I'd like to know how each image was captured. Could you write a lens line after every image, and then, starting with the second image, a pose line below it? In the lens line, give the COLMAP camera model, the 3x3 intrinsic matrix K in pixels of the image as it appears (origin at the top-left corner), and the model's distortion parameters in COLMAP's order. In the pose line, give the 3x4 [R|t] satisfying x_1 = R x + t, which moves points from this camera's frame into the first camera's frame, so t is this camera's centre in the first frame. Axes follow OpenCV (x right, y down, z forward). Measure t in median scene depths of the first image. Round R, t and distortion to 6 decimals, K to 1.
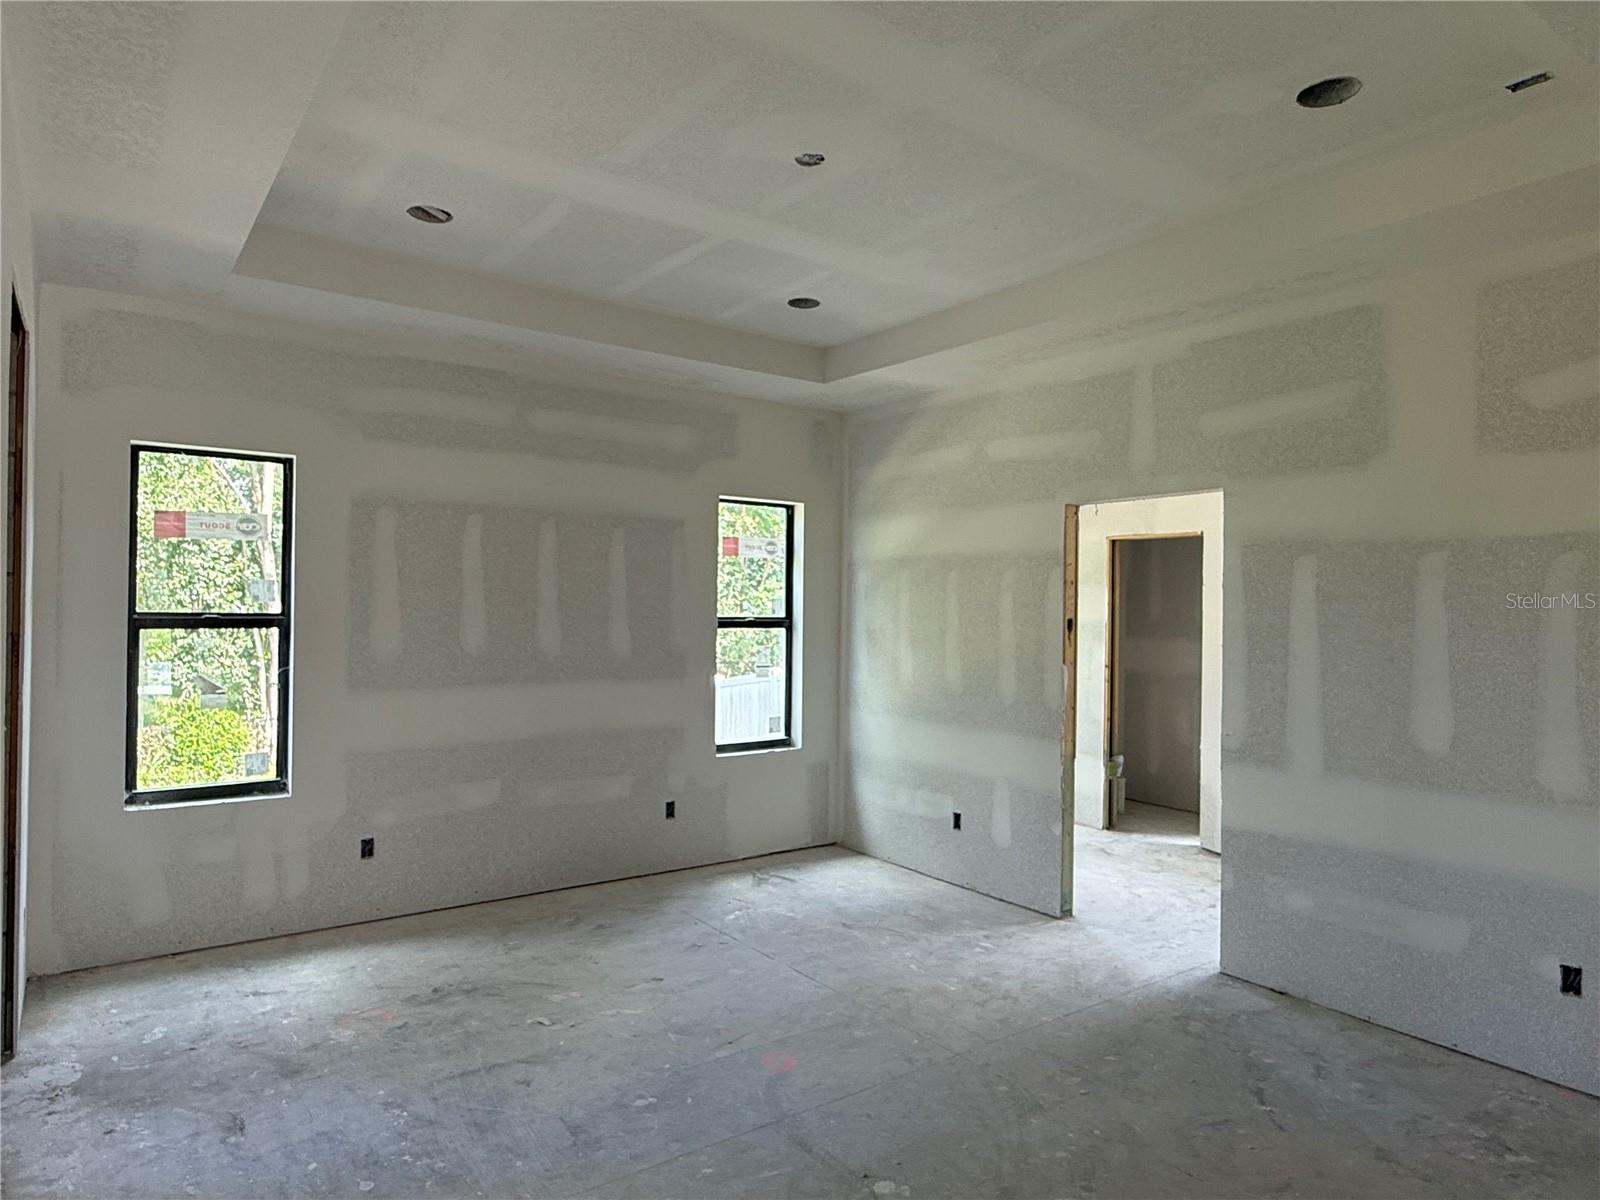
lens RADIAL K [[961.9, 0, 799.9], [0, 961.9, 599.7], [0, 0, 1]] dist [0.001675, 0.000777]
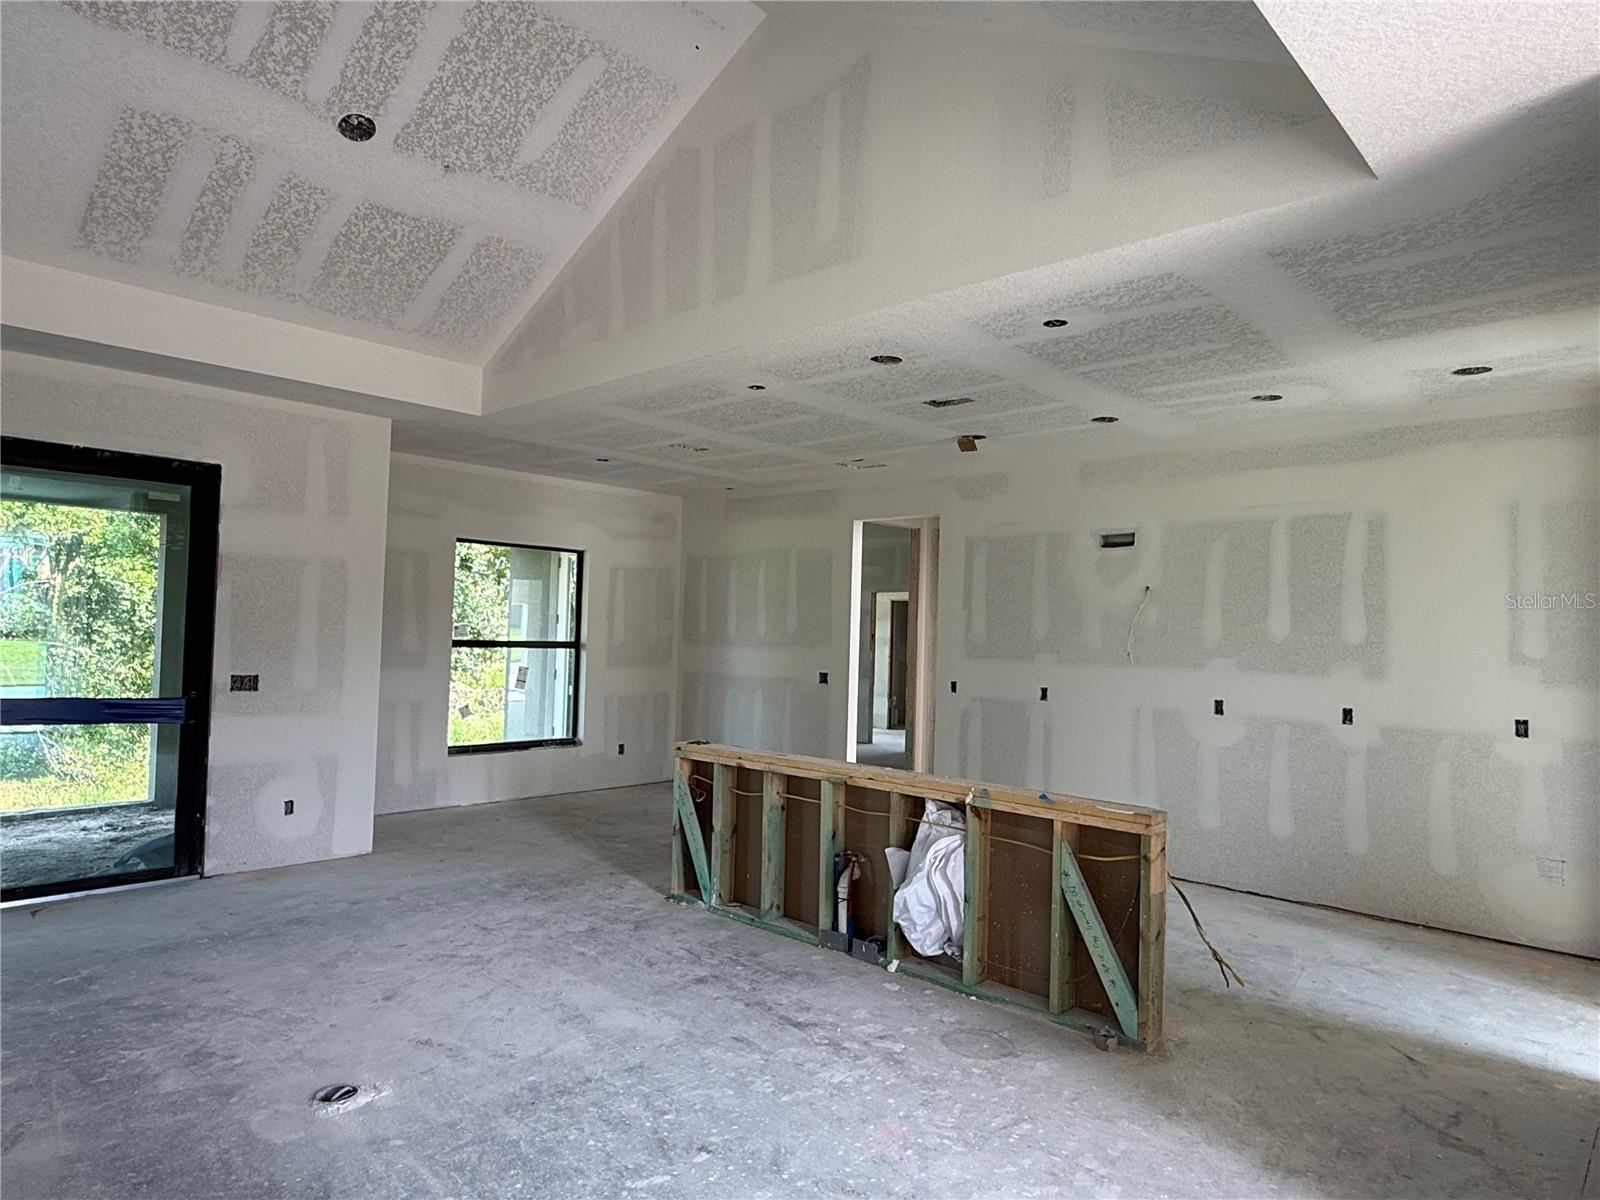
lens RADIAL K [[961.9, 0, 800.2], [0, 961.9, 594.4], [0, 0, 1]] dist [0.001675, 0.000777]
pose [[0.981458, 0.019080, 0.190723, -0.327709], [-0.013525, 0.999447, -0.030382, -0.005756], [-0.191197, 0.027239, 0.981174, -1.210905]]
